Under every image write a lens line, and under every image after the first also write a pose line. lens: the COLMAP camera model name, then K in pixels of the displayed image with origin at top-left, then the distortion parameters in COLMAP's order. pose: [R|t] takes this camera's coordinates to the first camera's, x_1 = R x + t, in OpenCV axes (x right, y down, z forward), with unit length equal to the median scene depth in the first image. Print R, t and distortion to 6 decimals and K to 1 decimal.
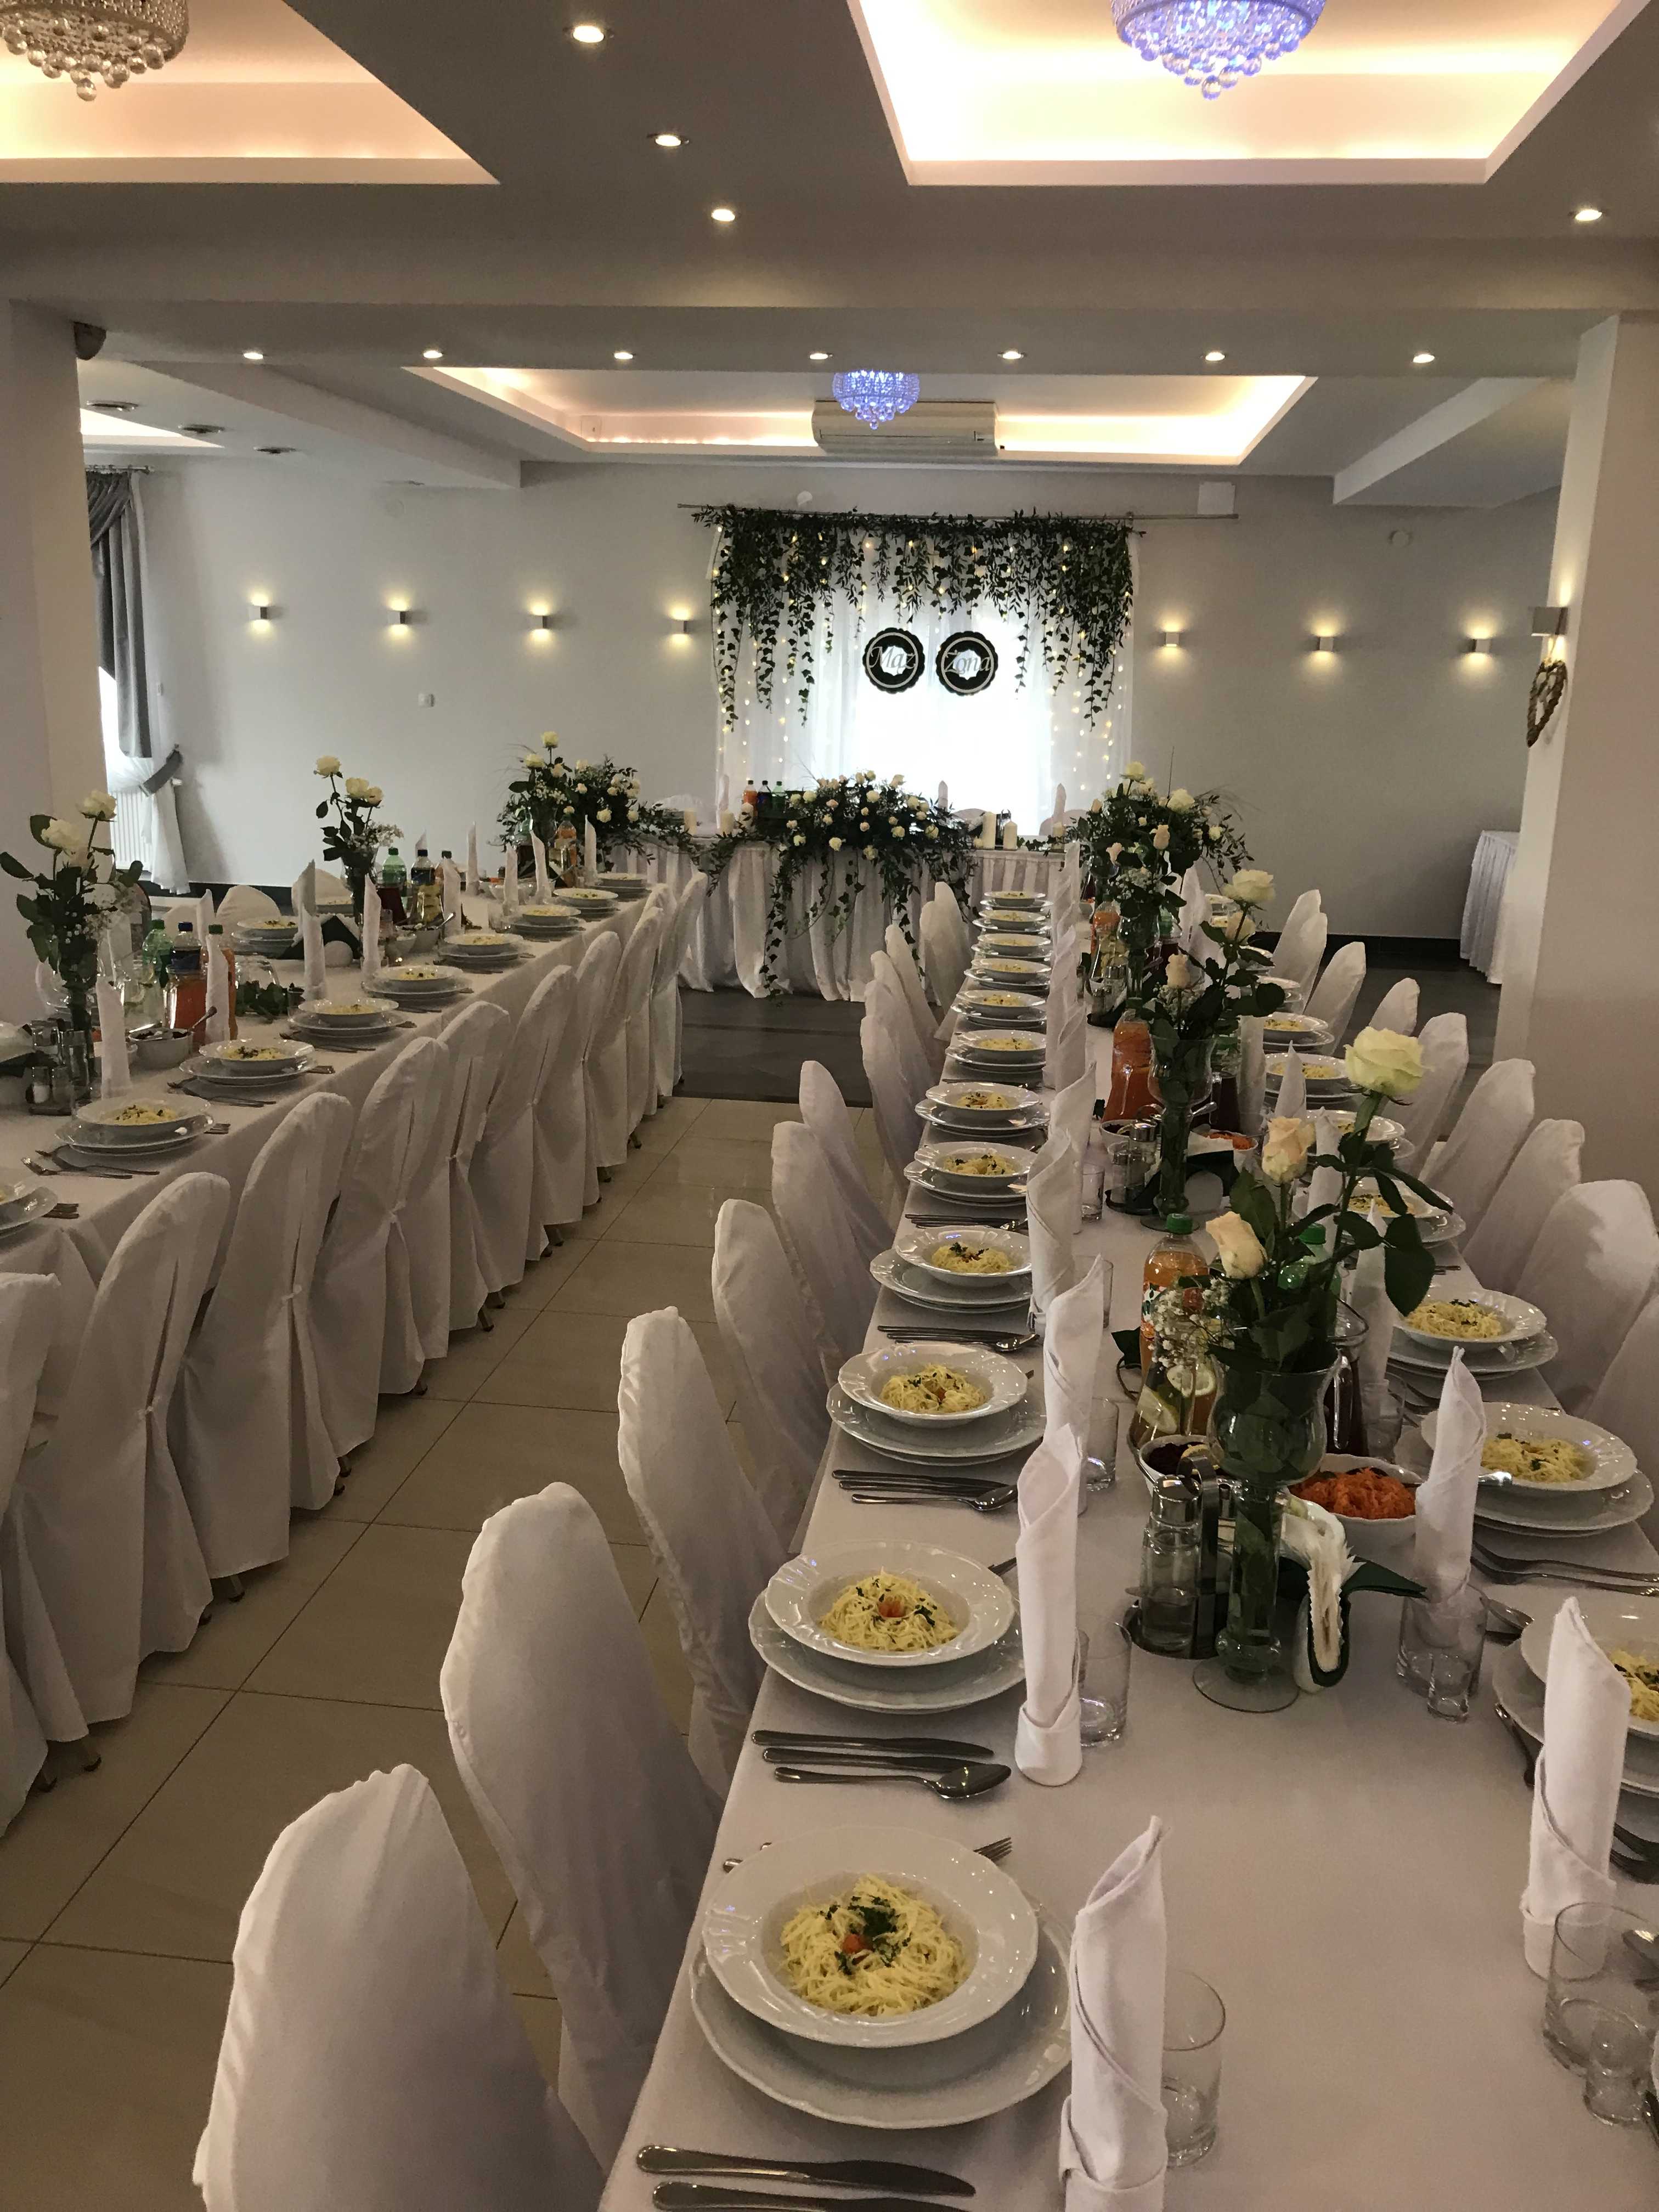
lens RADIAL K [[1814.8, 0, 836.2], [0, 1814.8, 1110.3], [0, 0, 1]] dist [0.003429, -0.010759]
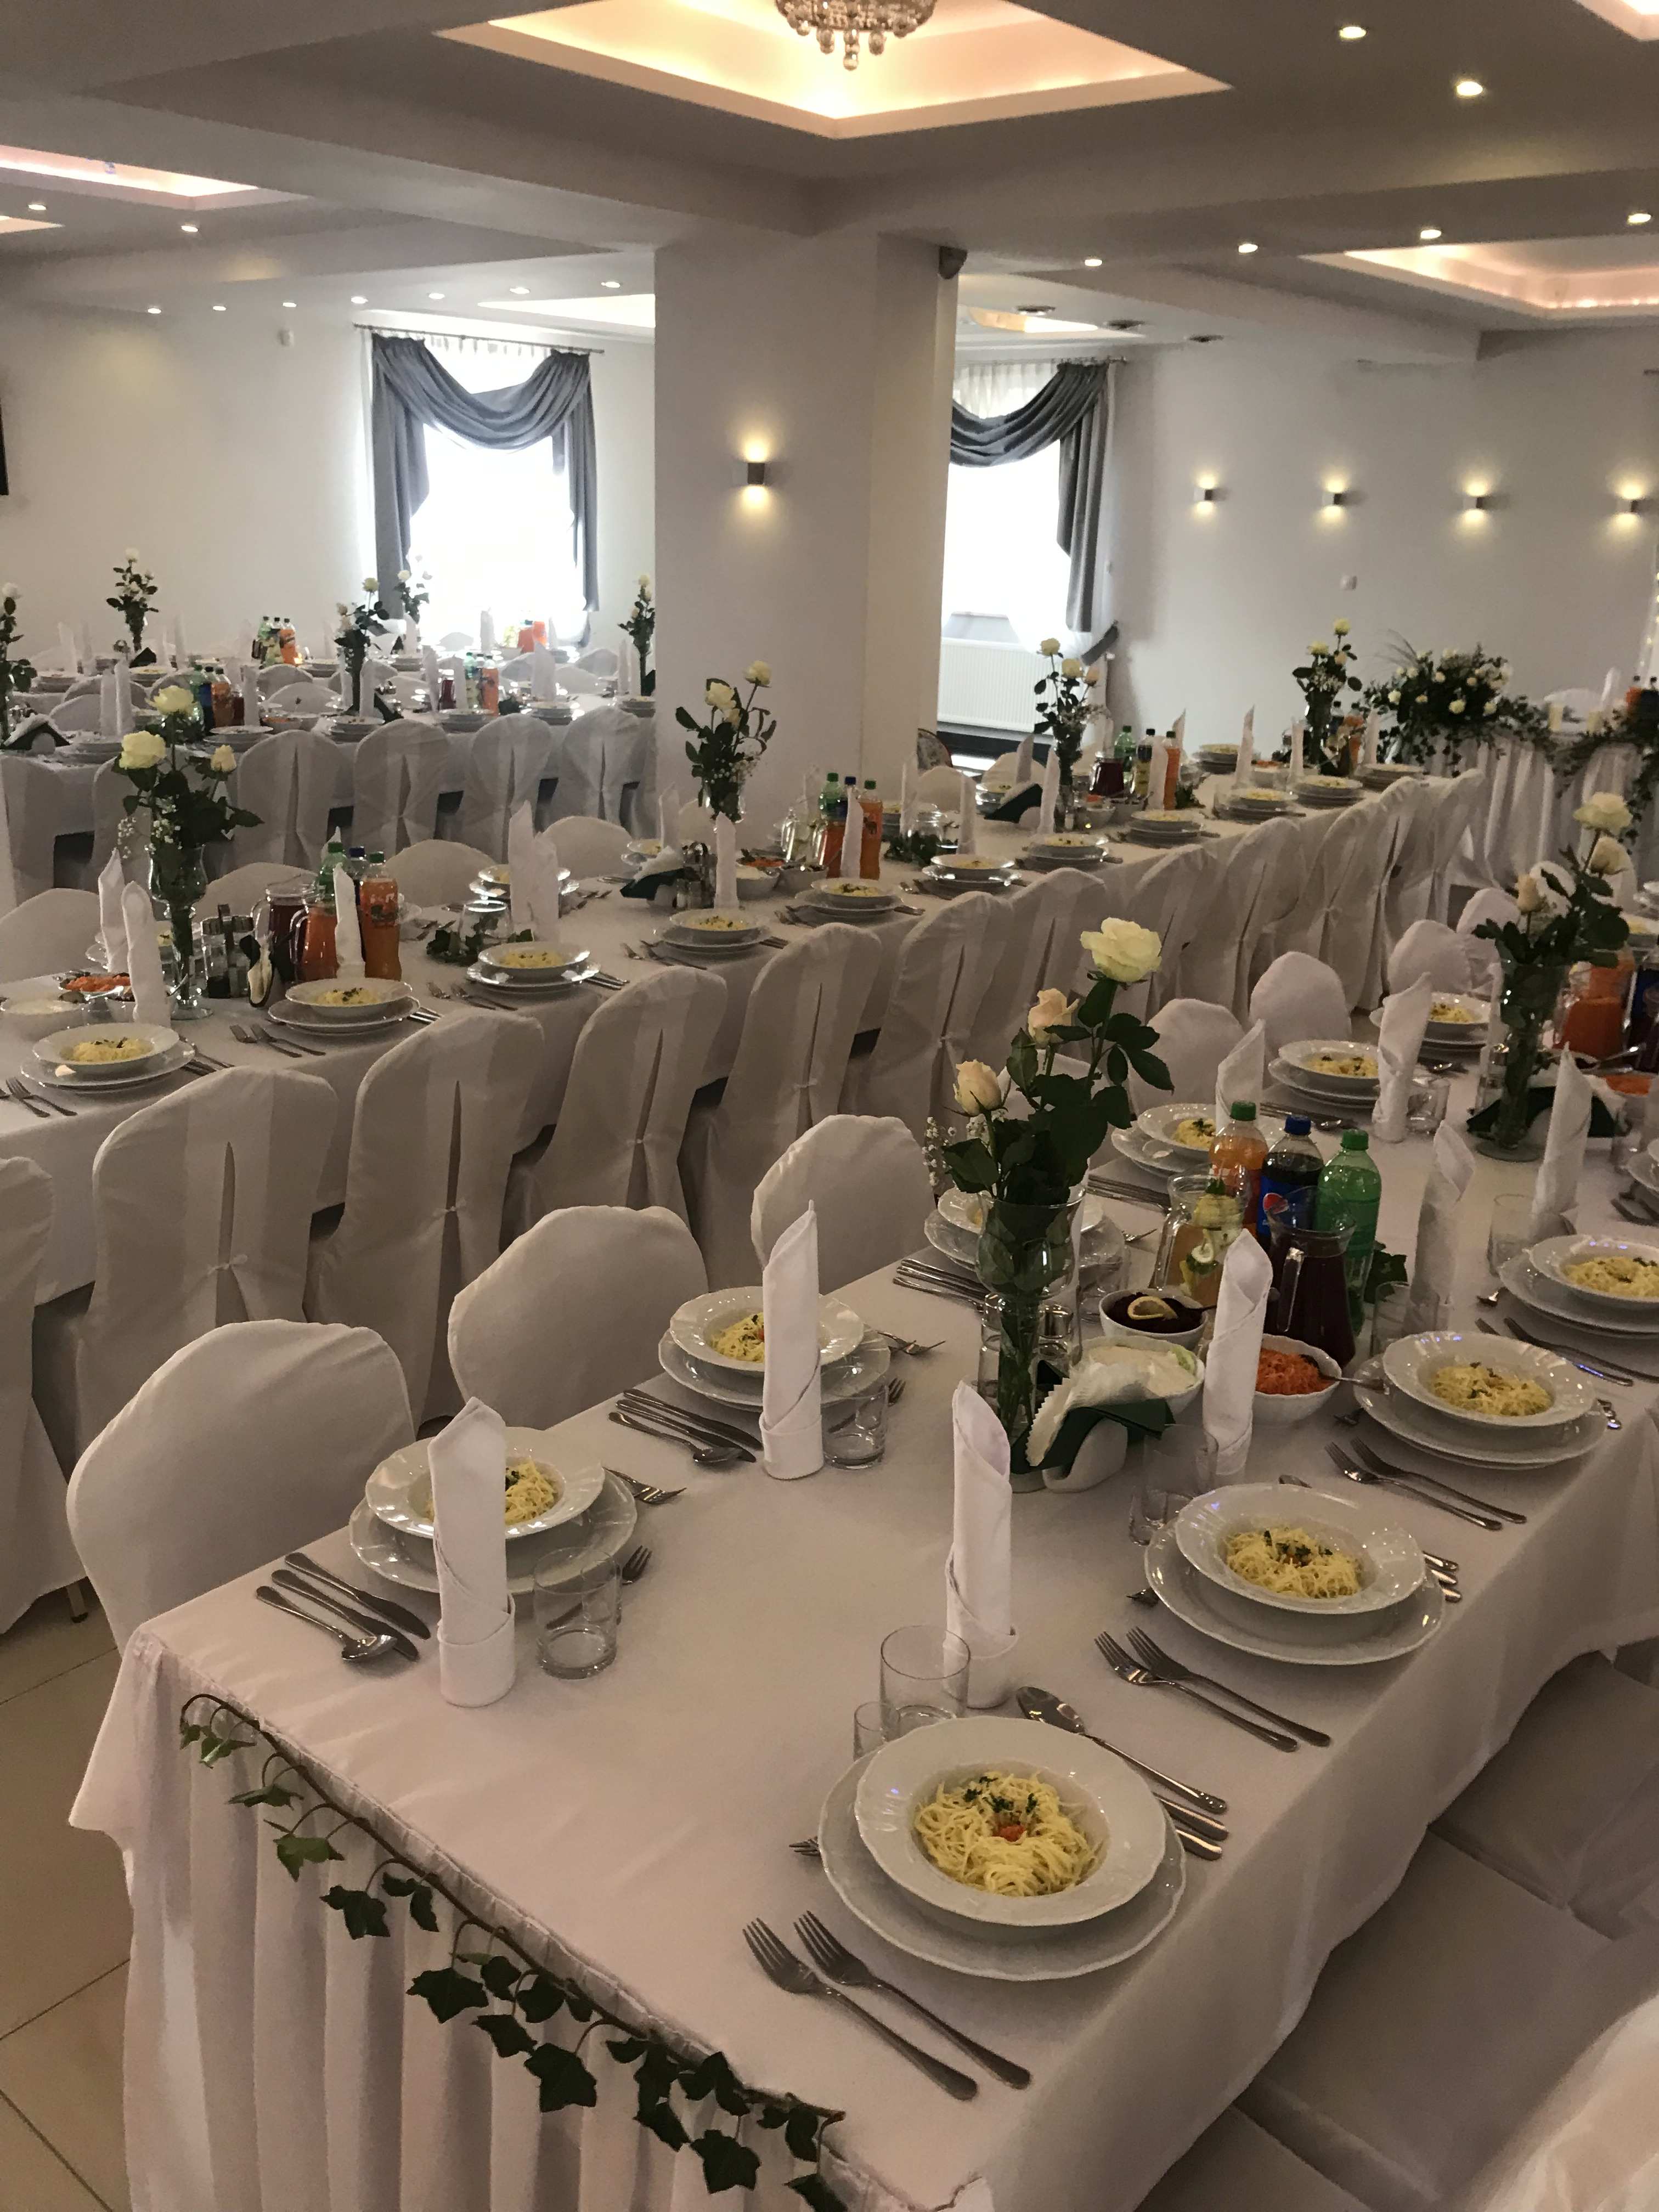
lens RADIAL K [[1814.8, 0, 822.1], [0, 1814.8, 1103.7], [0, 0, 1]] dist [0.003429, -0.010759]
pose [[0.834223, 0.165954, -0.525863, 0.133763], [-0.133413, 0.986049, 0.099536, -0.003729], [0.535046, -0.012878, 0.844725, -0.007858]]
